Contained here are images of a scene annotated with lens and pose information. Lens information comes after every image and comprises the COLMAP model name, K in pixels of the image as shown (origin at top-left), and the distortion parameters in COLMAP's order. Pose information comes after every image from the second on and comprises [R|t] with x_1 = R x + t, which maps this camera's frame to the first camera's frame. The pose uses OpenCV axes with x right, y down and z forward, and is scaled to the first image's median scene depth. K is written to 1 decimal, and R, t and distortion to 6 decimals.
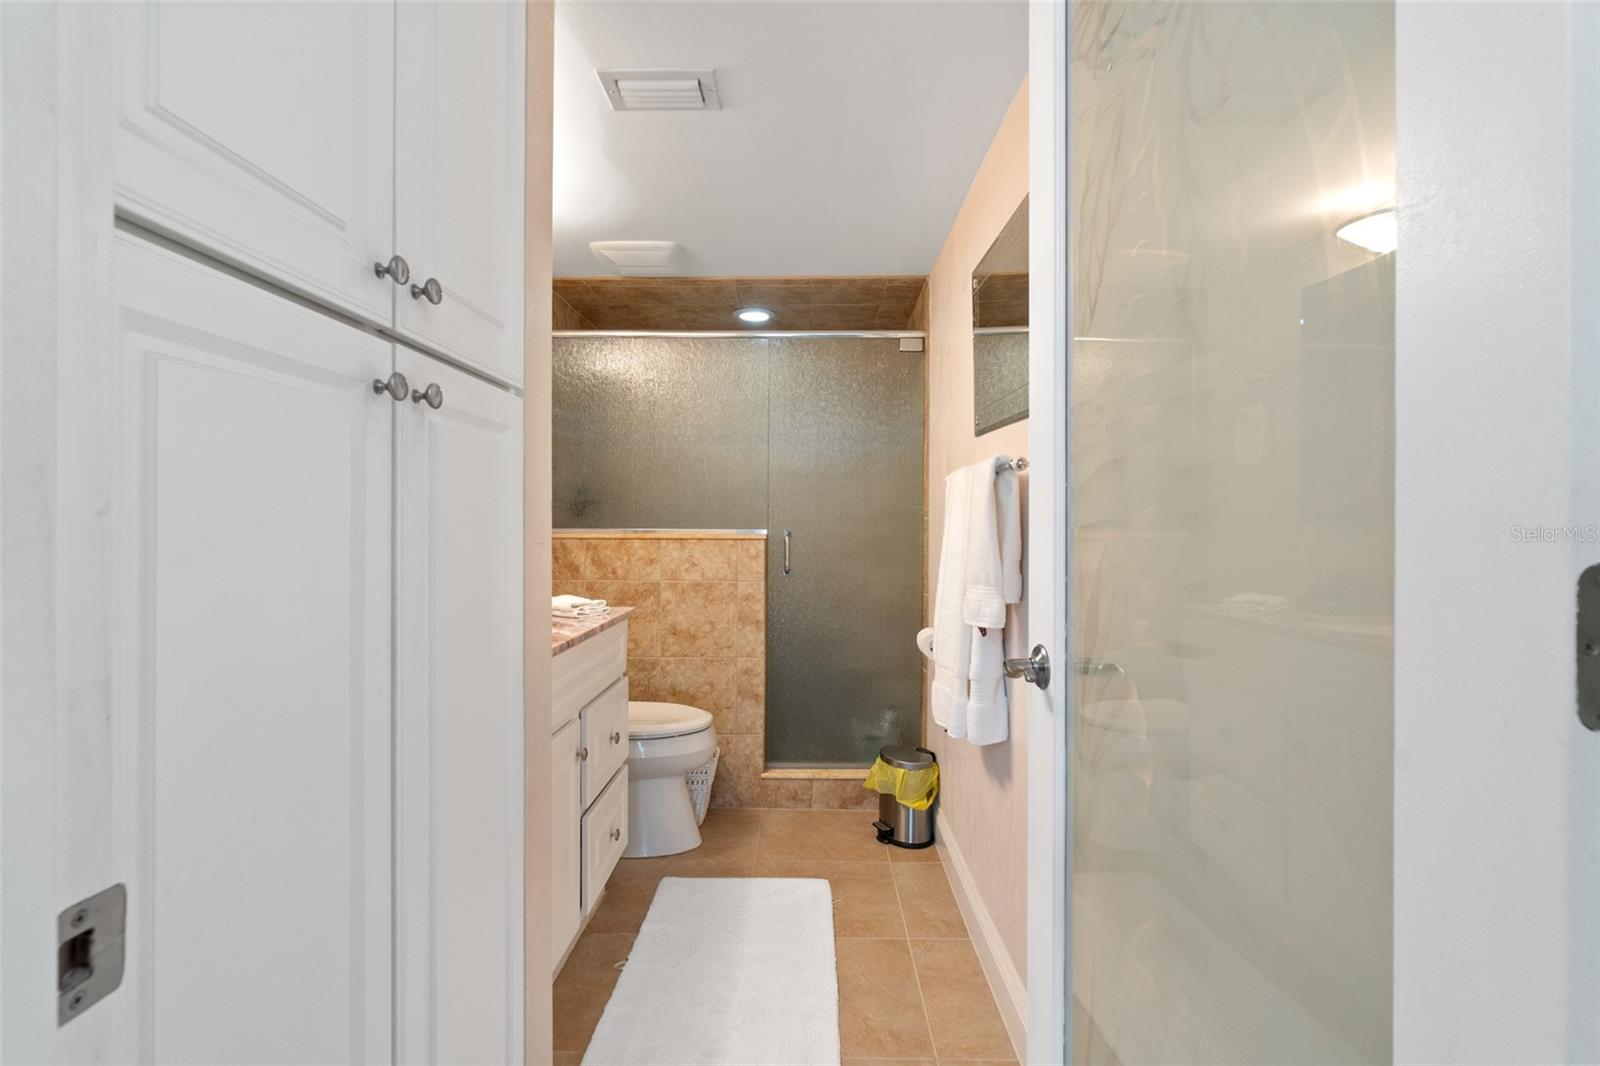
lens RADIAL K [[744.9, 0, 797.1], [0, 744.9, 521.8], [0, 0, 1]] dist [-0.013187, 0.001693]
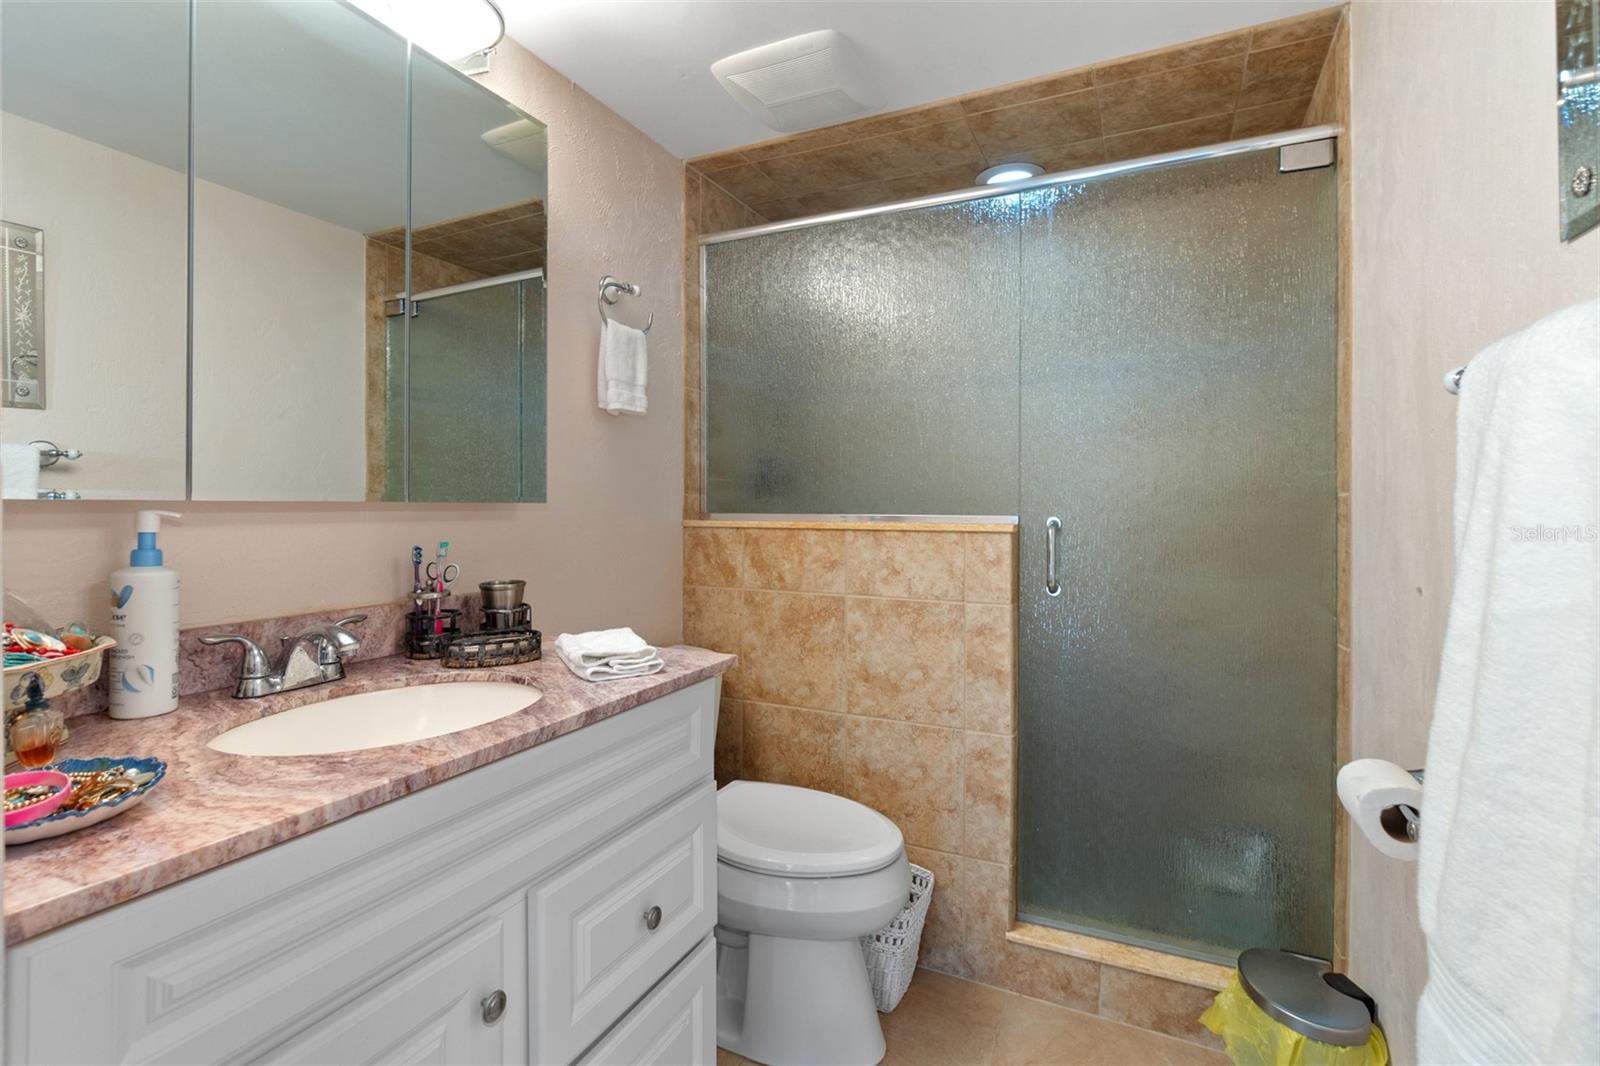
lens RADIAL K [[744.9, 0, 800.0], [0, 744.9, 501.1], [0, 0, 1]] dist [-0.013187, 0.001693]
pose [[0.910078, -0.003967, -0.414418, 0.047237], [0.003445, 0.999992, -0.002008, -0.000707], [0.414422, 0.000399, 0.910085, 0.399470]]
